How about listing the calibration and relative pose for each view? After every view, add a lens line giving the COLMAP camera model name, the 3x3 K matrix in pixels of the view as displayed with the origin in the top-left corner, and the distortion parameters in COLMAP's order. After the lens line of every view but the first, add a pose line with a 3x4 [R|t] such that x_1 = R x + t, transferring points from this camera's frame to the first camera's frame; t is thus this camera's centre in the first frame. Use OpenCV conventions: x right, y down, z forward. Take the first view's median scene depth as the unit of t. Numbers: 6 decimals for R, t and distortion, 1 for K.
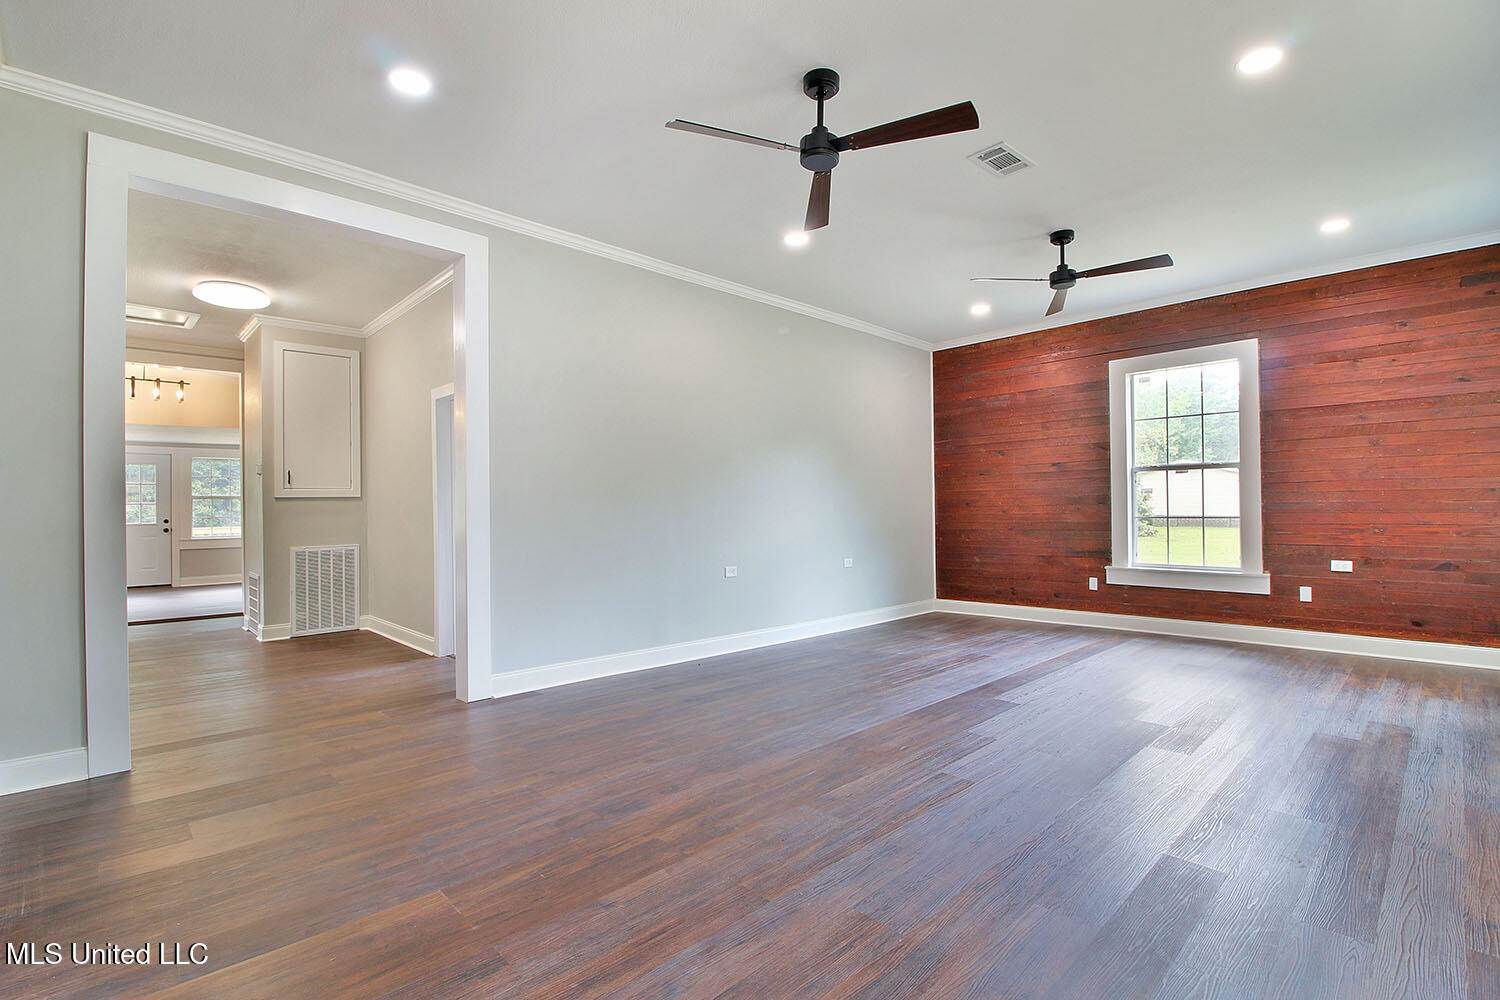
lens RADIAL K [[702.7, 0, 729.8], [0, 702.7, 506.5], [0, 0, 1]] dist [0.002134, -0.010931]
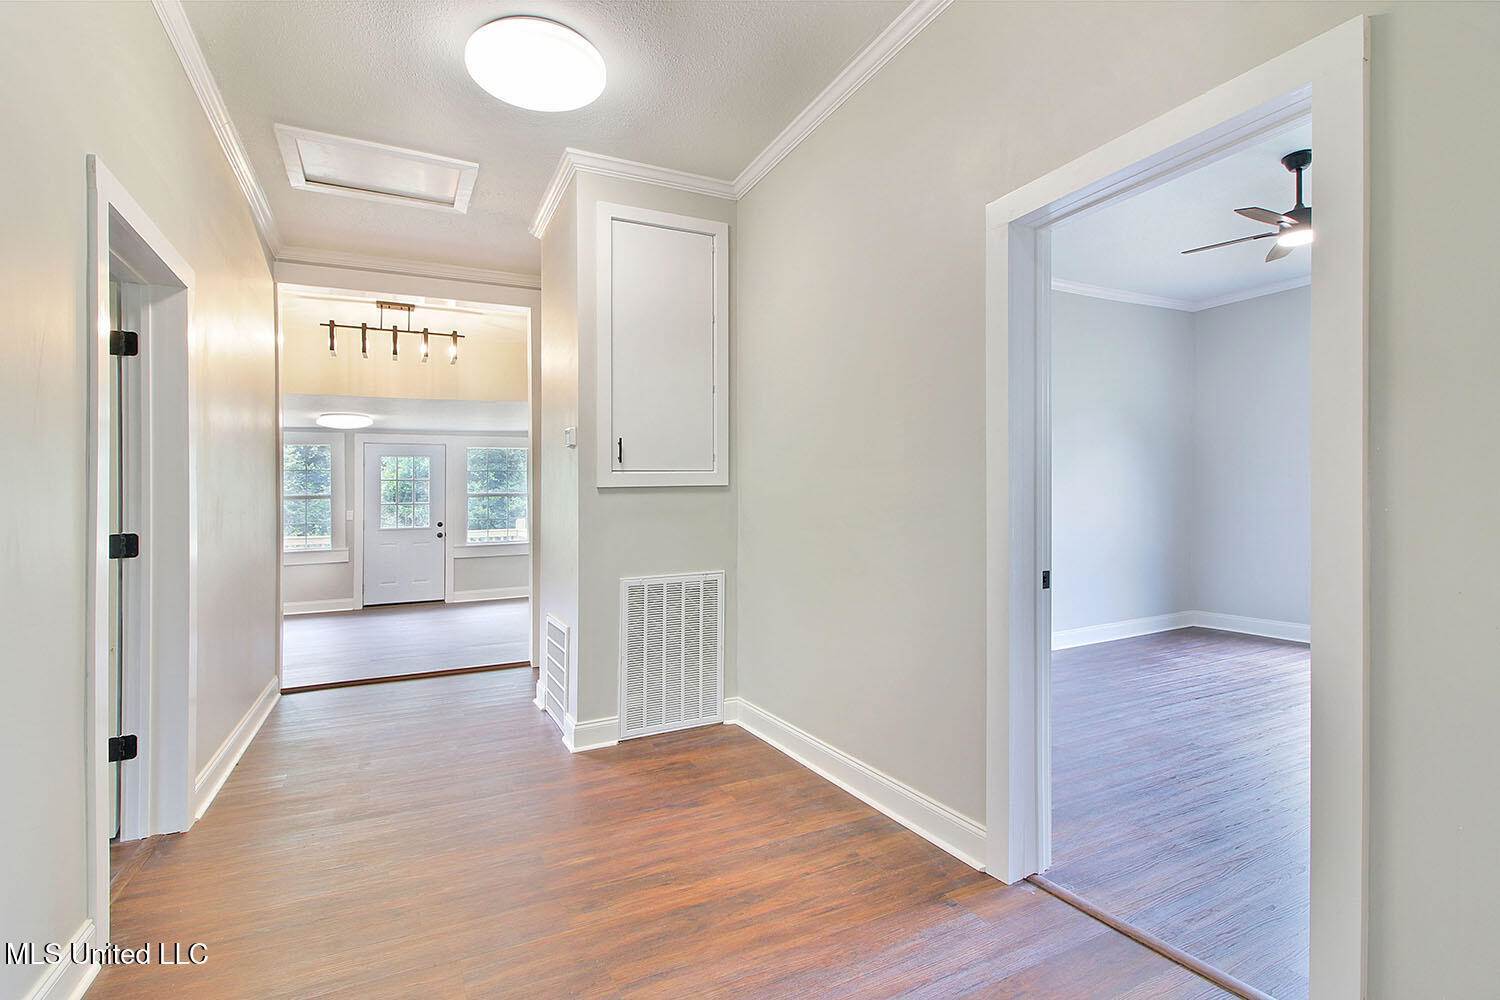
lens RADIAL K [[702.7, 0, 775.1], [0, 702.7, 492.3], [0, 0, 1]] dist [0.002134, -0.010931]
pose [[0.970636, -0.007991, -0.240422, -0.357758], [0.002674, 0.999745, -0.022432, 0.004076], [0.240540, 0.021130, 0.970409, 0.470997]]
